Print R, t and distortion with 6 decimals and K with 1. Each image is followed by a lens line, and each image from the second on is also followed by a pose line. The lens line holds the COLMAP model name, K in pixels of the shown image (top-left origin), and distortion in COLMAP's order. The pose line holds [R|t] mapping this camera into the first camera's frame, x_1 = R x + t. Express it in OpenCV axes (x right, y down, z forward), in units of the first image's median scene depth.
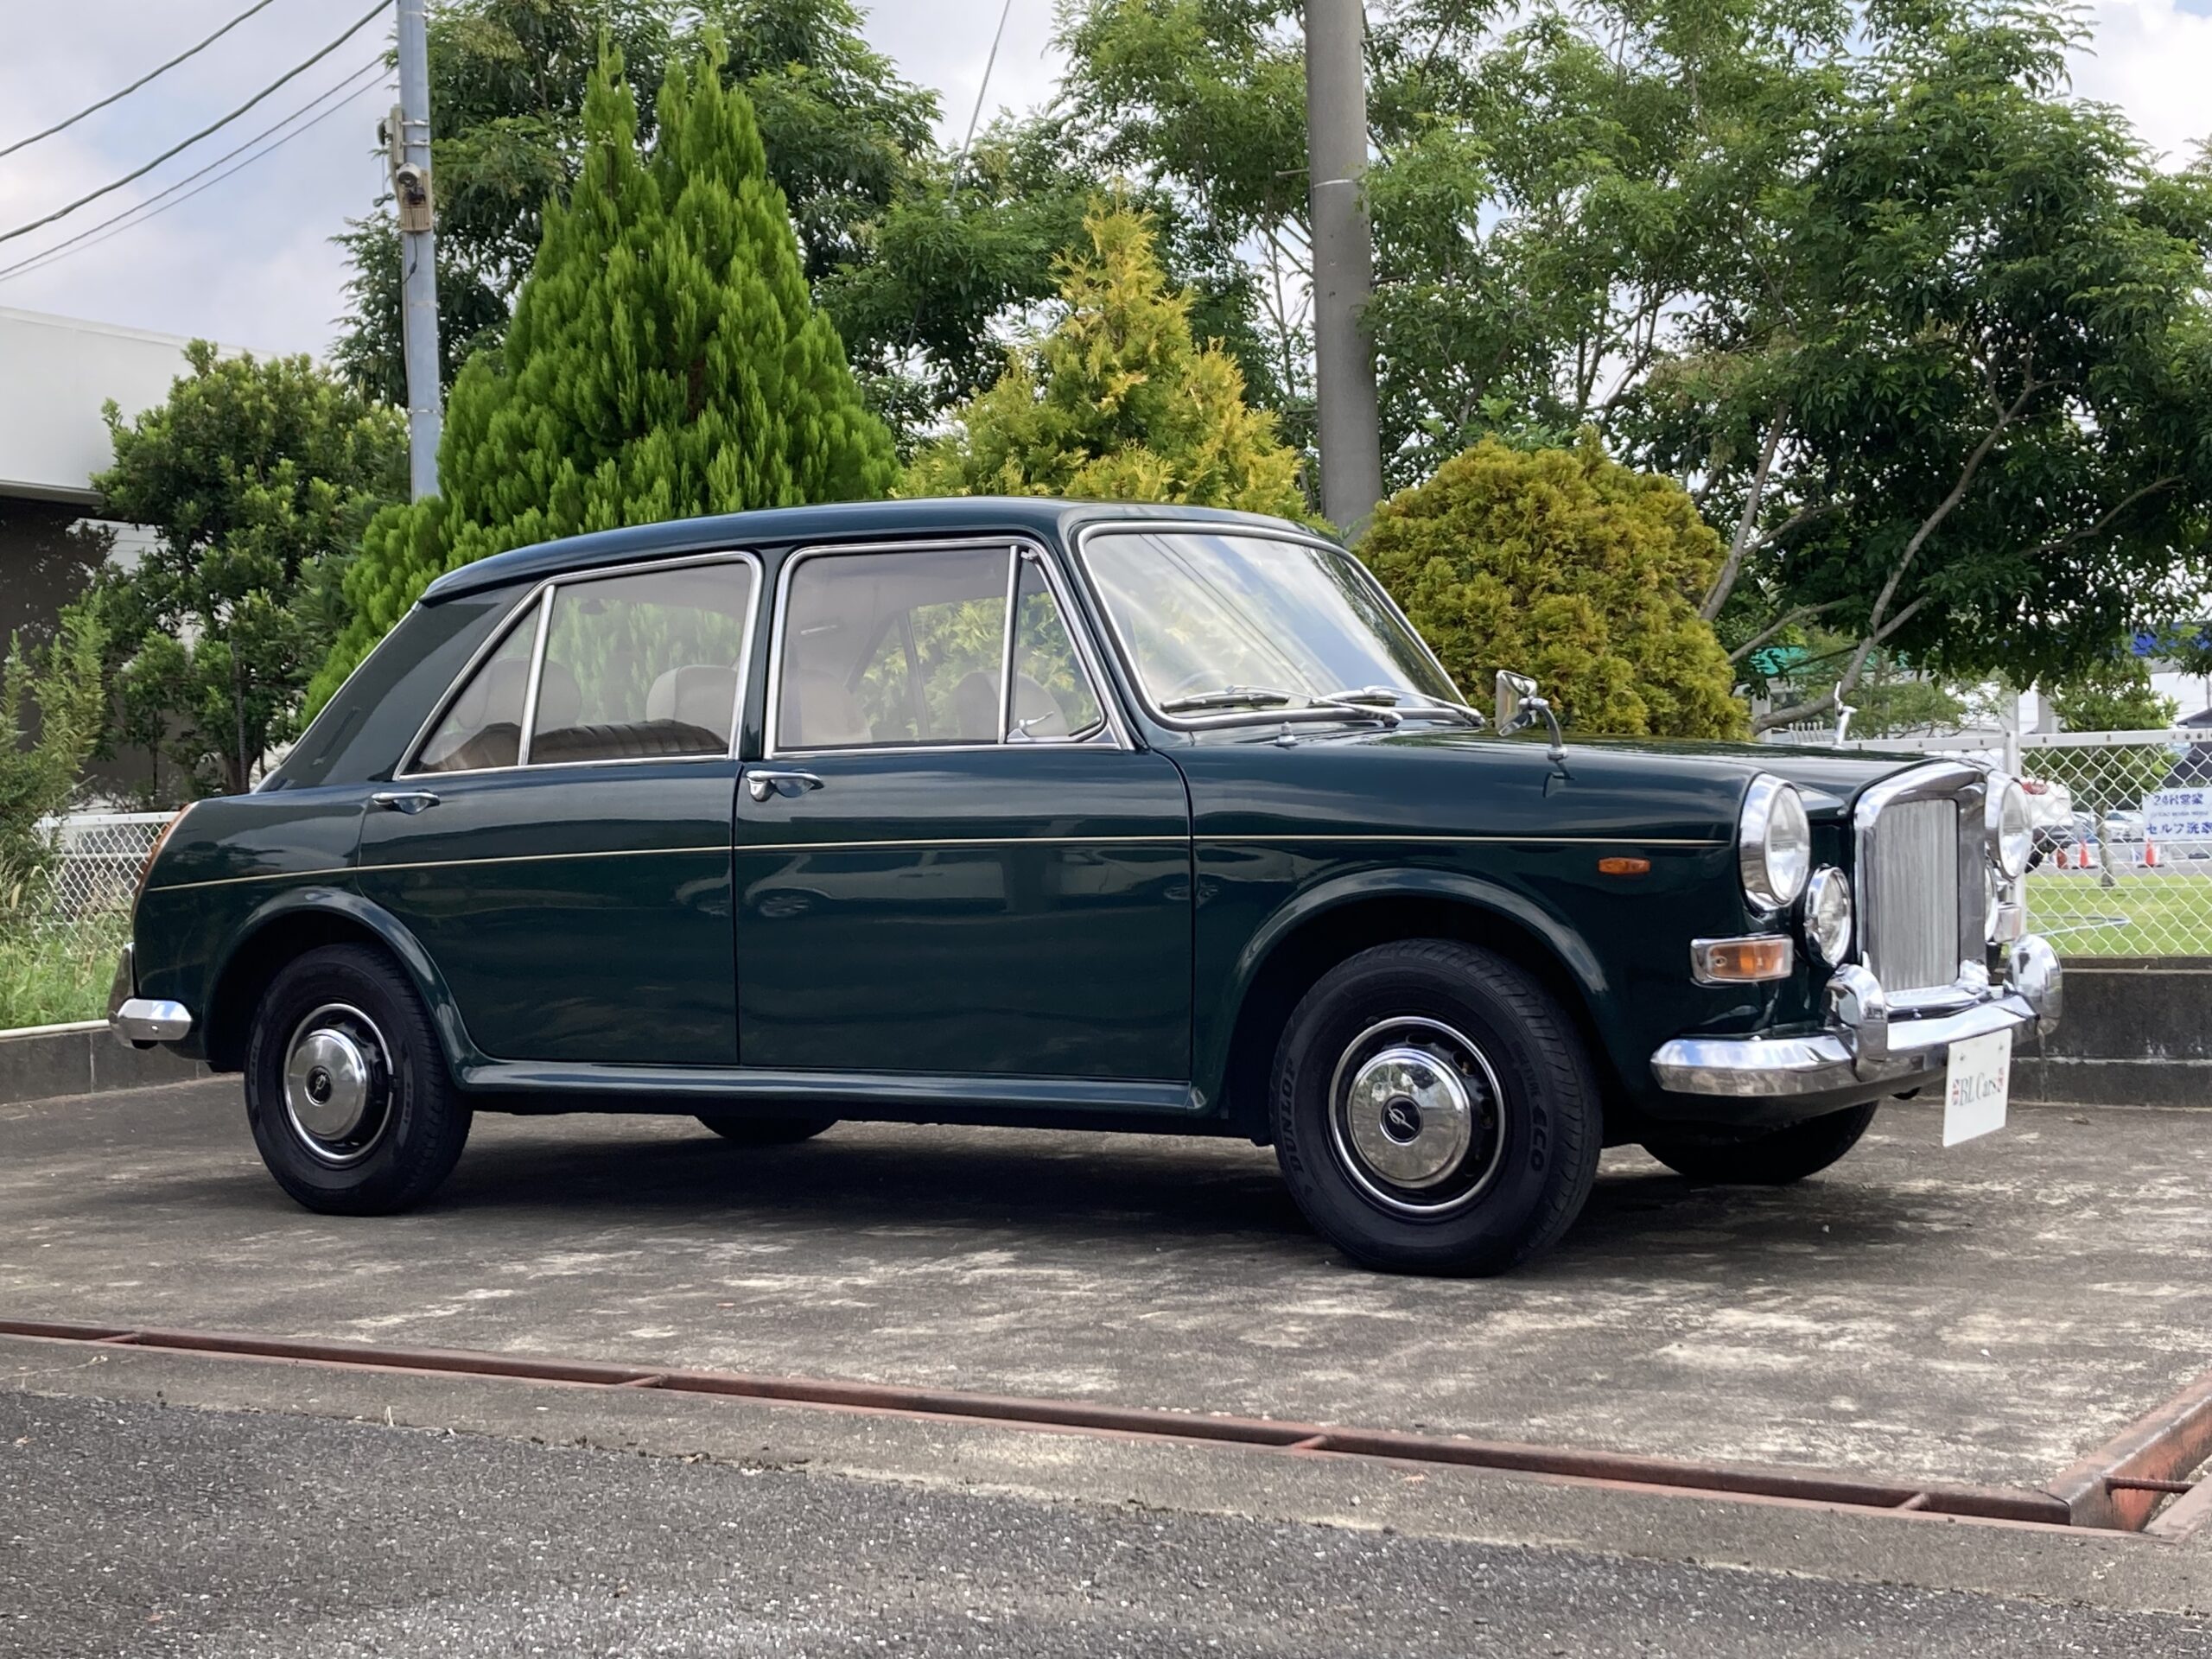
lens RADIAL K [[3146.9, 0, 1111.7], [0, 3146.9, 821.6], [0, 0, 1]] dist [0.147419, -0.542464]
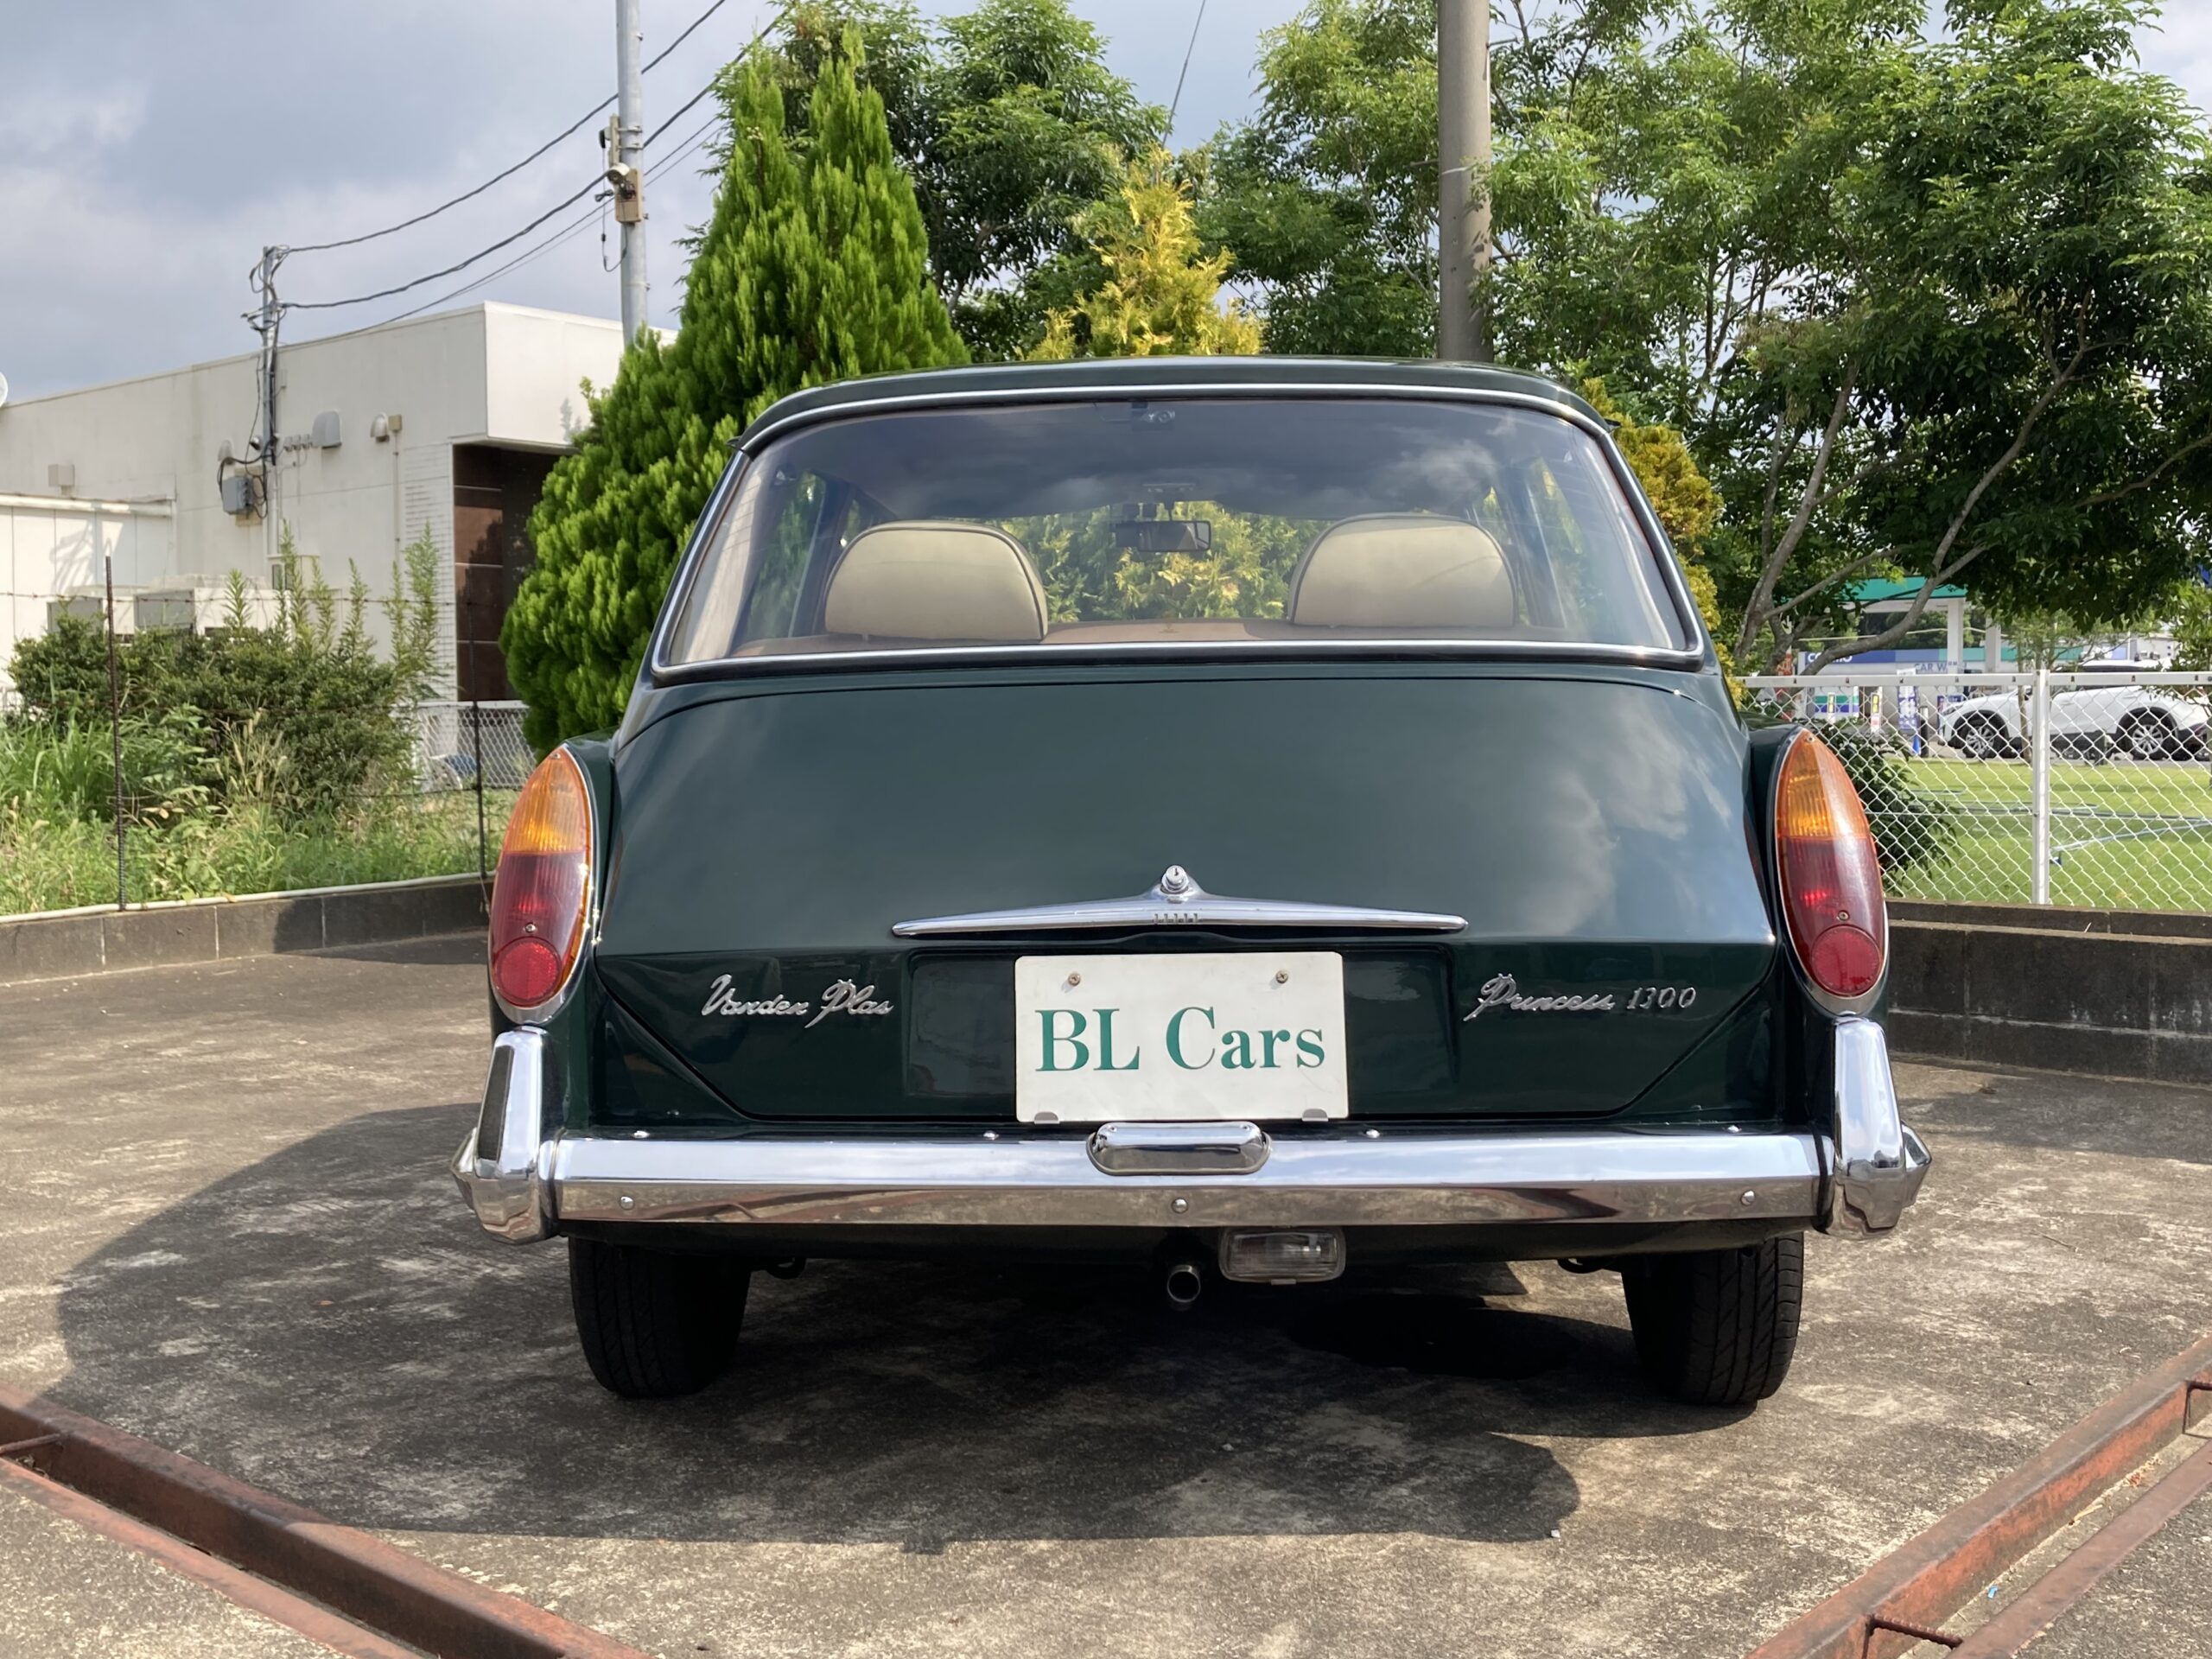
lens RADIAL K [[2324.4, 0, 1083.3], [0, 2324.4, 823.3], [0, 0, 1]] dist [0.061113, -0.178602]
pose [[0.985381, 0.027807, -0.168081, 0.112790], [-0.018482, 0.998215, 0.056792, -0.017773], [0.169360, -0.052855, 0.984136, 0.187054]]
